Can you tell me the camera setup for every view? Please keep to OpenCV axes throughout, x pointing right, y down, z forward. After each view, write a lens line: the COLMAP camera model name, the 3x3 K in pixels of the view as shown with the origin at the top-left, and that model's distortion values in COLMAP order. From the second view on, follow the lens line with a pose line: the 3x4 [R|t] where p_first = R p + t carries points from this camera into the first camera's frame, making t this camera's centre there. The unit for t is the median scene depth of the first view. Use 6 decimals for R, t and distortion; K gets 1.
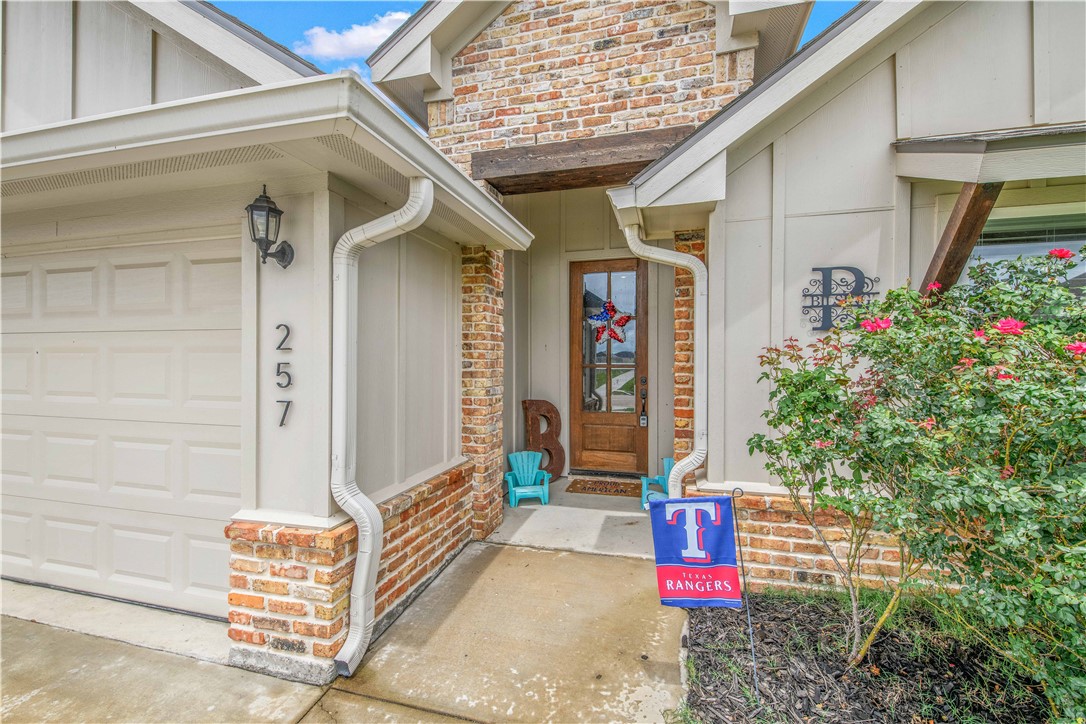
lens RADIAL K [[467.8, 0, 558.7], [0, 467.8, 345.1], [0, 0, 1]] dist [0.003762, -0.002212]
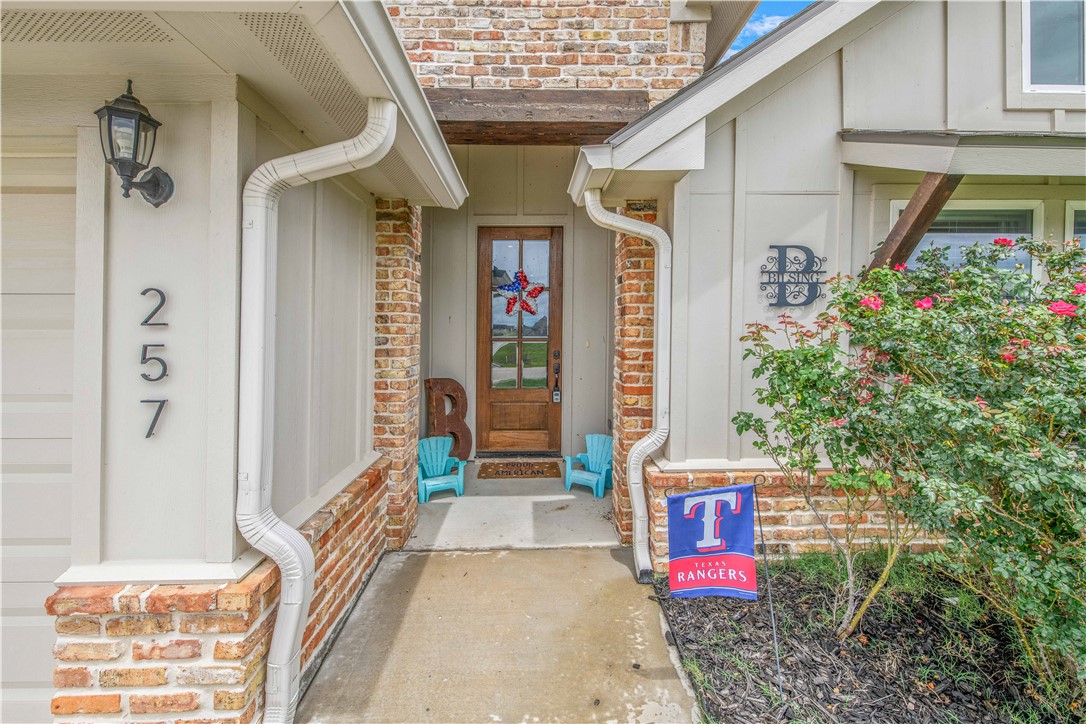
lens RADIAL K [[467.8, 0, 550.0], [0, 467.8, 315.0], [0, 0, 1]] dist [0.003762, -0.002212]
pose [[0.956980, 0.006966, 0.290070, -0.214353], [-0.006919, 0.999975, -0.001188, -0.007808], [-0.290072, -0.000870, 0.957005, 0.162304]]
